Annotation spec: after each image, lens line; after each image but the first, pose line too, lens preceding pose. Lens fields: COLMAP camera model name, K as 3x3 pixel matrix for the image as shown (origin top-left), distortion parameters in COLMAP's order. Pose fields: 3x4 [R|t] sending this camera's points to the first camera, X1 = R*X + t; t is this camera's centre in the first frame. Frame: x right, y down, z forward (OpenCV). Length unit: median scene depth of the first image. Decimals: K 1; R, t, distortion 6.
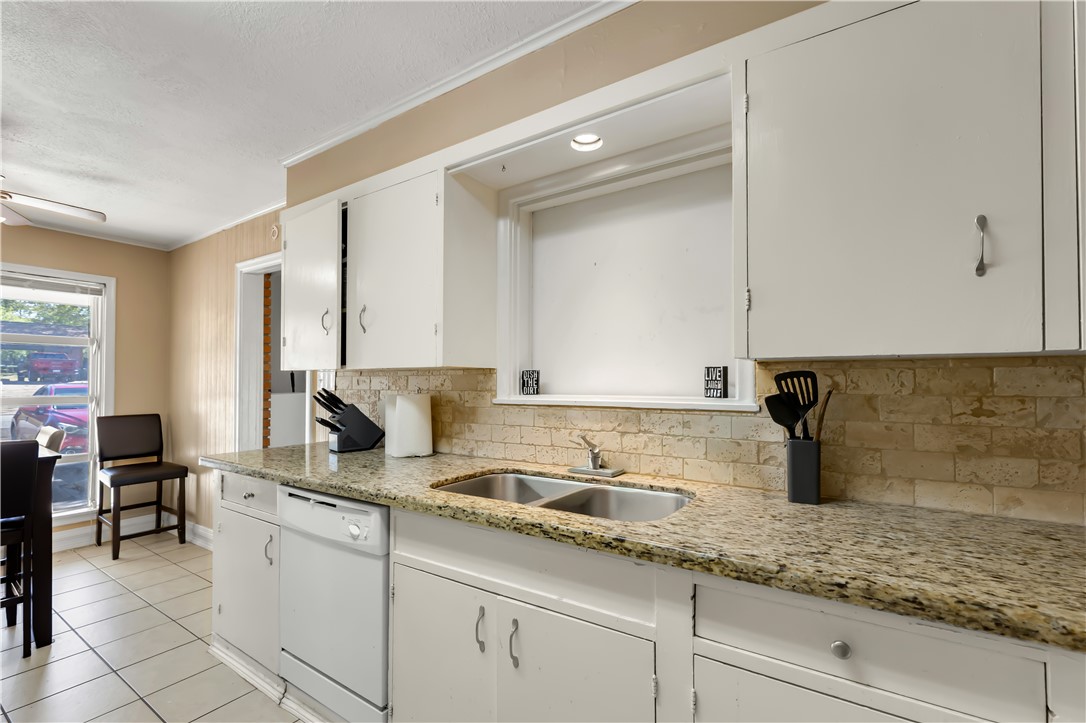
lens RADIAL K [[441.5, 0, 563.3], [0, 441.5, 392.1], [0, 0, 1]] dist [-0.001175, -0.000197]
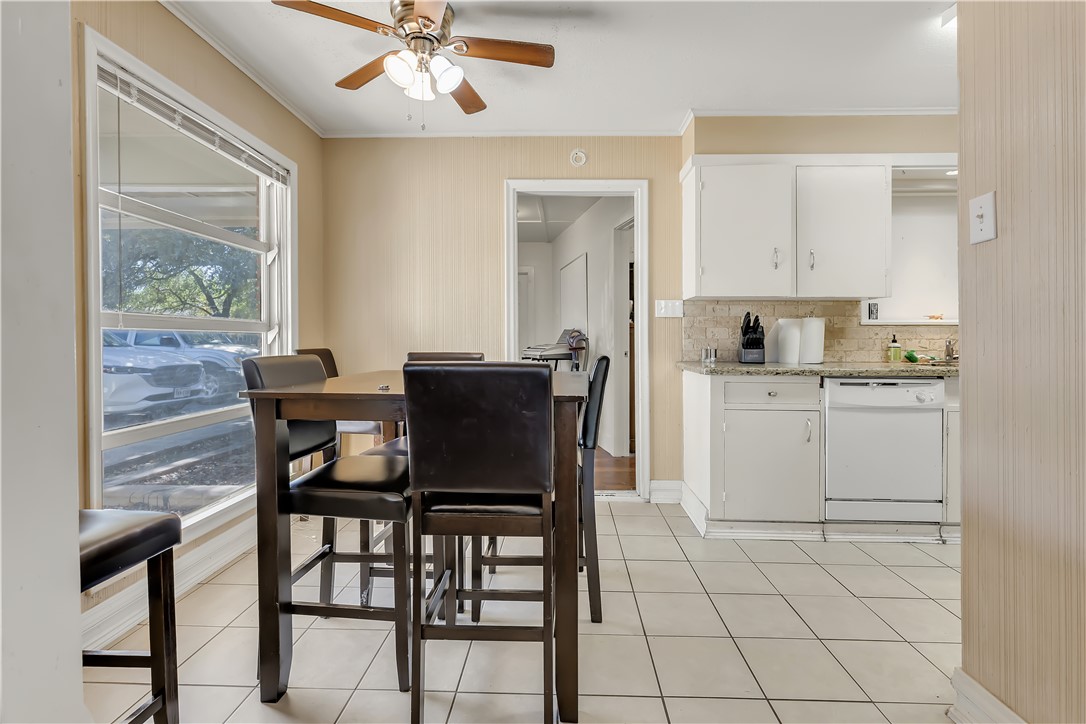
lens RADIAL K [[460.1, 0, 543.0], [0, 460.1, 362.0], [0, 0, 1]] dist [0.000920, 0.000048]
pose [[0.864693, -0.019227, 0.501933, -2.167929], [0.008172, 0.999673, 0.024216, 0.122591], [-0.502235, -0.016838, 0.864567, 0.232091]]
